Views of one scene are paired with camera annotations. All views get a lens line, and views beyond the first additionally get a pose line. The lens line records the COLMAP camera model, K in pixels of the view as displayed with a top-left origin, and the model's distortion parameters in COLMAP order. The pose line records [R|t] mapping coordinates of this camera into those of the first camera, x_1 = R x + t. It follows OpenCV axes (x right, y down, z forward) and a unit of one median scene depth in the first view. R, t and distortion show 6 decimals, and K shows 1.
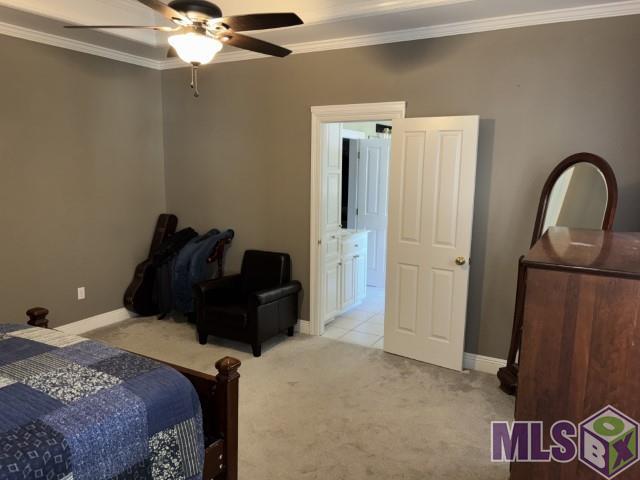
lens RADIAL K [[484.9, 0, 323.0], [0, 484.9, 241.4], [0, 0, 1]] dist [0.058912, -0.075257]
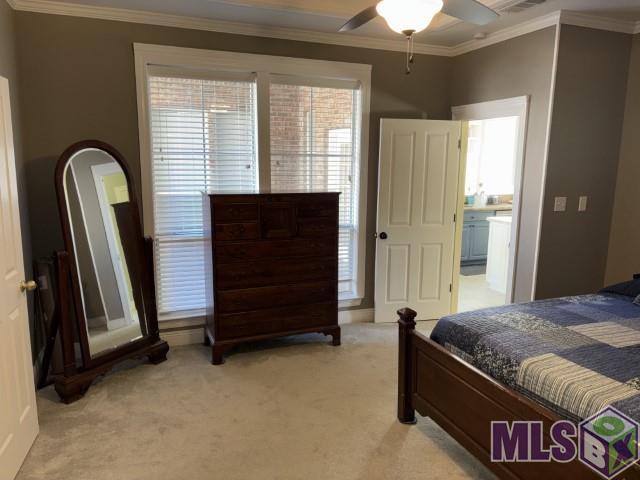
lens RADIAL K [[484.9, 0, 323.0], [0, 484.9, 241.4], [0, 0, 1]] dist [0.058912, -0.075257]
pose [[-0.775407, -0.131662, 0.617583, -0.743236], [0.079047, 0.950090, 0.301797, -0.308076], [-0.626495, 0.282834, -0.726299, 1.893420]]
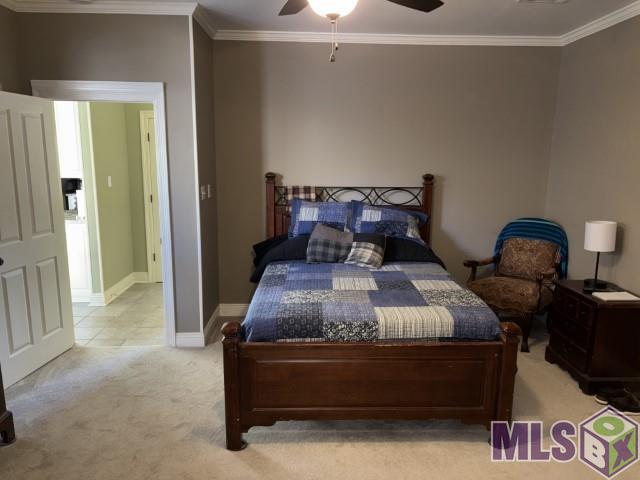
lens RADIAL K [[484.9, 0, 323.0], [0, 484.9, 241.4], [0, 0, 1]] dist [0.058912, -0.075257]
pose [[-0.846854, 0.061323, -0.528277, 0.189328], [-0.118758, 0.946442, 0.300239, -0.274895], [0.518396, 0.316996, -0.794216, 1.815564]]
